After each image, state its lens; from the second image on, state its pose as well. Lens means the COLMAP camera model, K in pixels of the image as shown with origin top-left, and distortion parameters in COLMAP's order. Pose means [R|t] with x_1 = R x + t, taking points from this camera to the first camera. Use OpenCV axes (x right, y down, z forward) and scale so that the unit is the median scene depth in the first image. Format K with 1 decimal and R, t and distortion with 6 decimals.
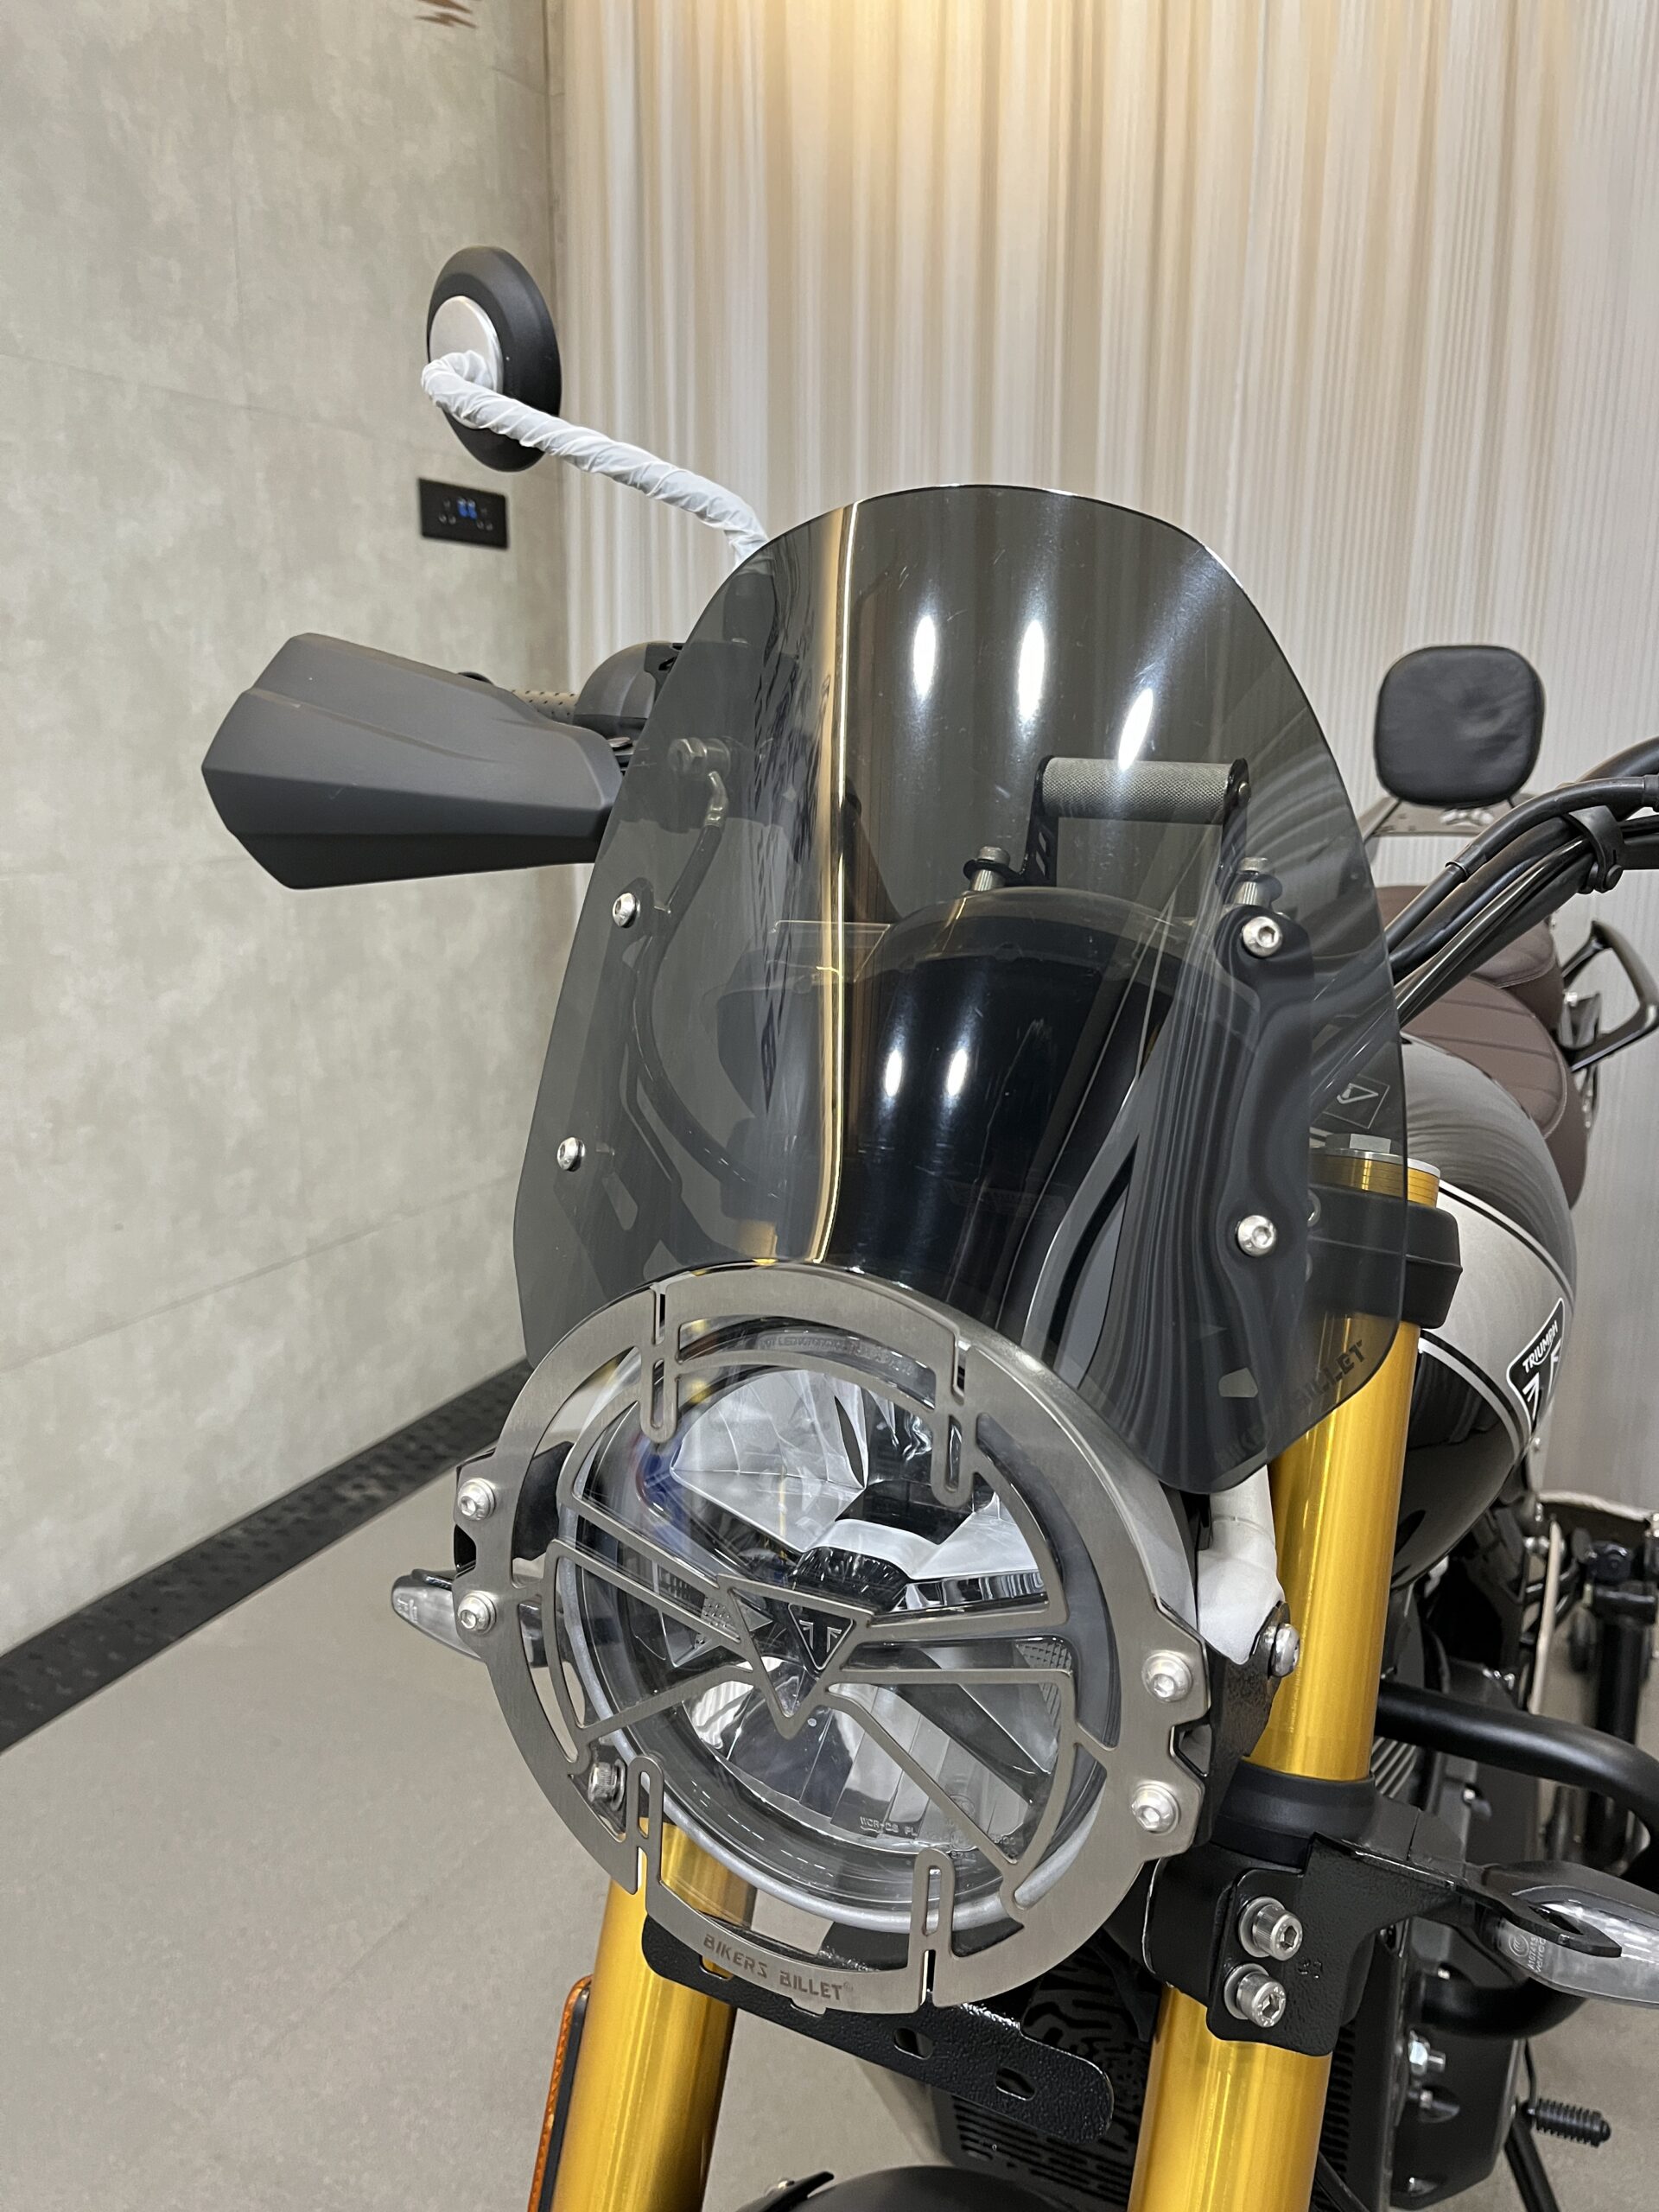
lens RADIAL K [[1695.4, 0, 838.4], [0, 1695.4, 1100.1], [0, 0, 1]] dist [0.054592, -0.084004]
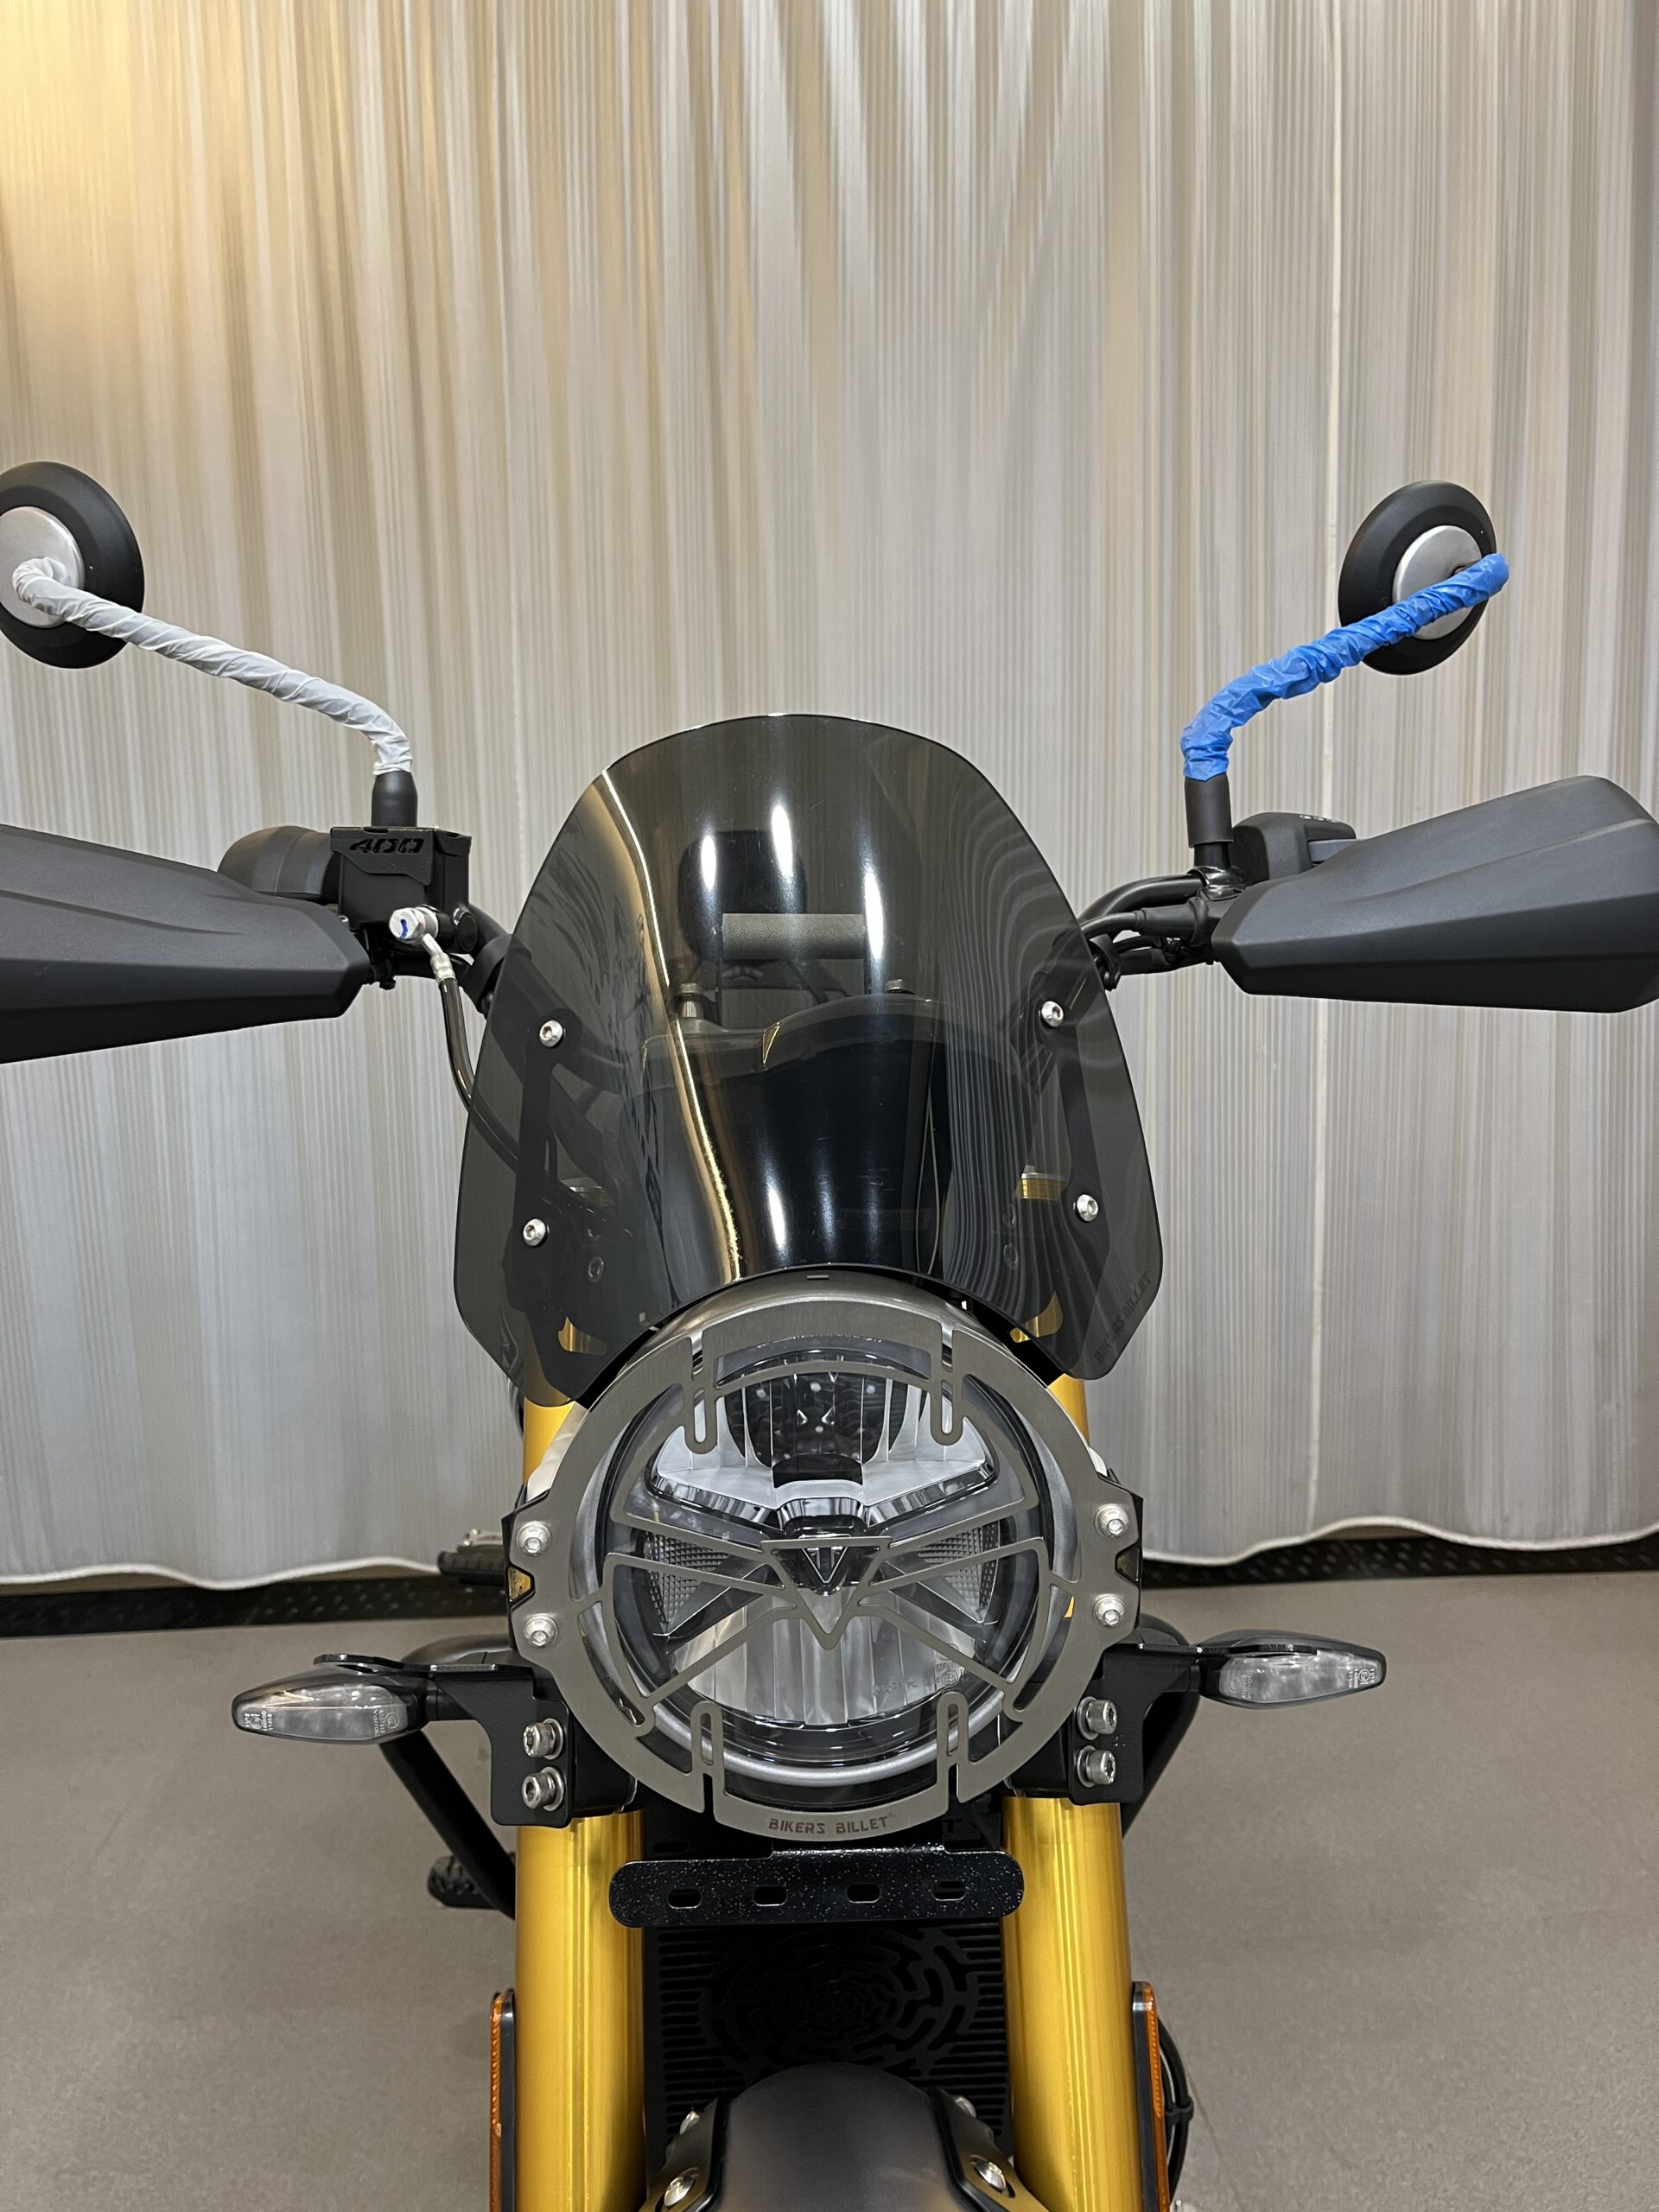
lens RADIAL K [[1695.4, 0, 824.7], [0, 1695.4, 1116.3], [0, 0, 1]] dist [0.054592, -0.084004]
pose [[0.875787, -0.085316, 0.475098, -0.266431], [0.130584, 0.989431, -0.063039, 0.025510], [-0.464698, 0.117249, 0.877672, -0.088020]]
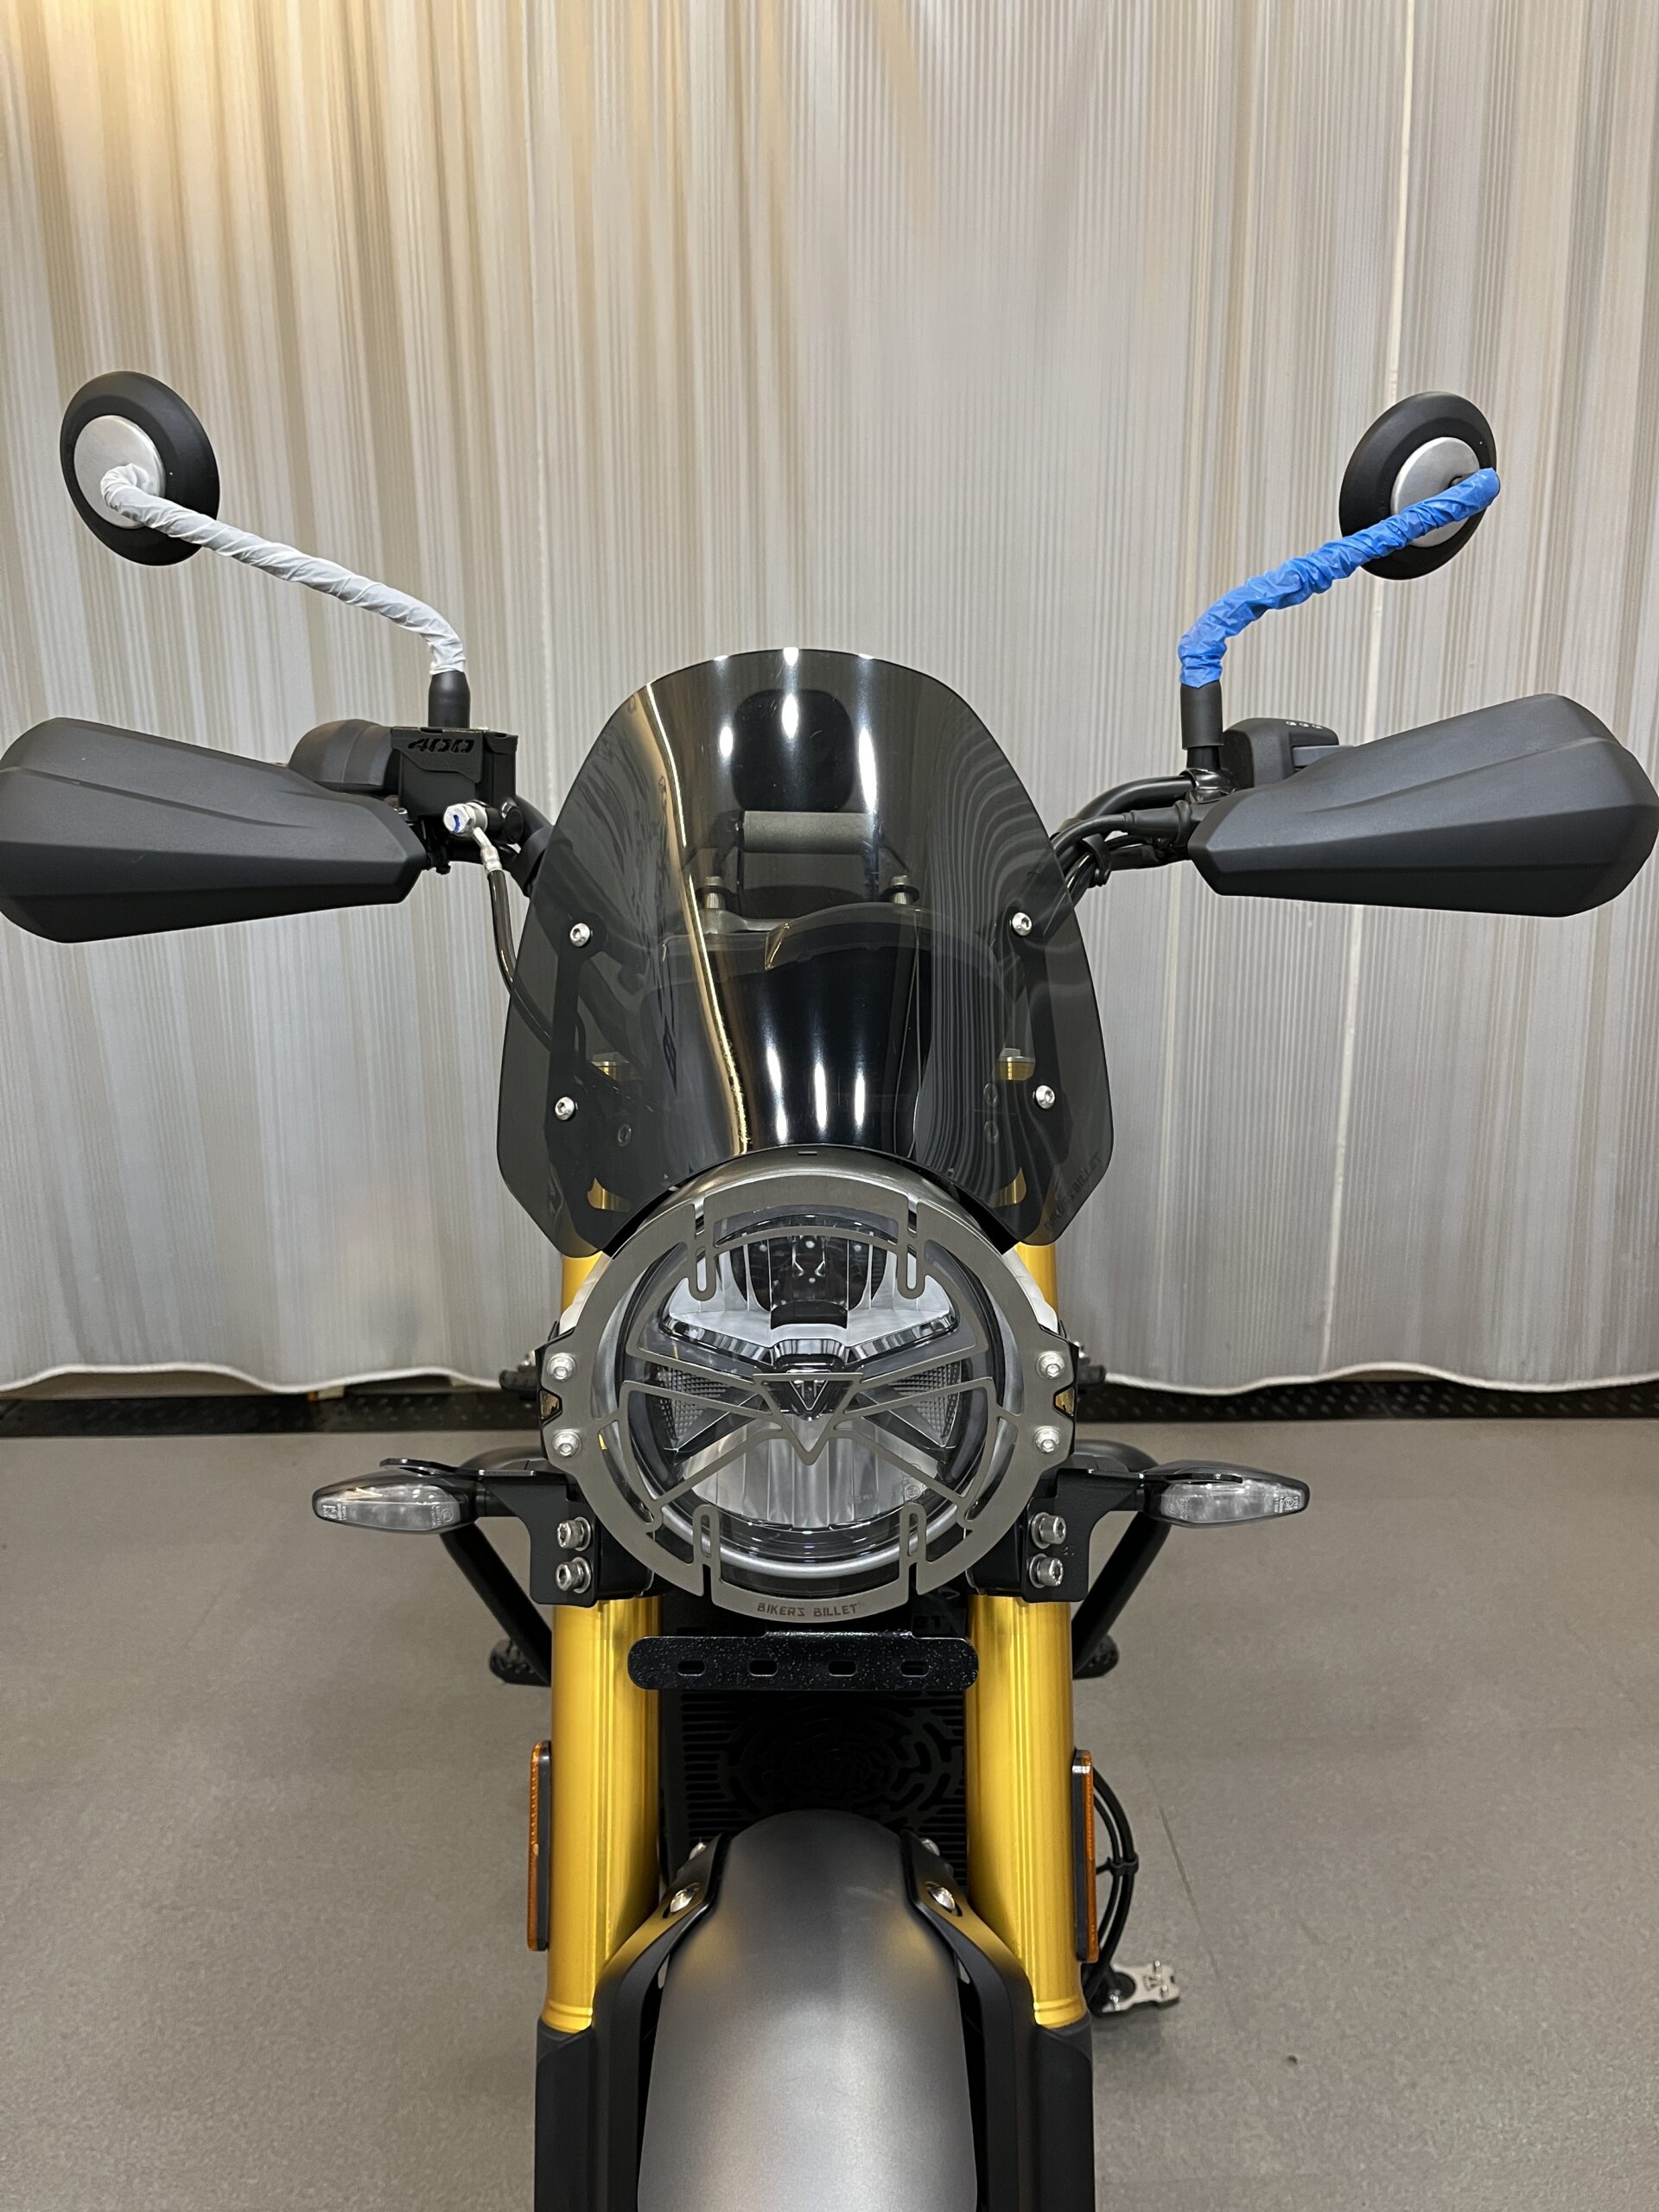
lens RADIAL K [[1695.4, 0, 832.0], [0, 1695.4, 1110.6], [0, 0, 1]] dist [0.054592, -0.084004]
pose [[0.894452, -0.111439, 0.433056, -0.277487], [0.110661, 0.993489, 0.027094, 0.009200], [-0.433255, 0.023688, 0.900960, -0.181265]]
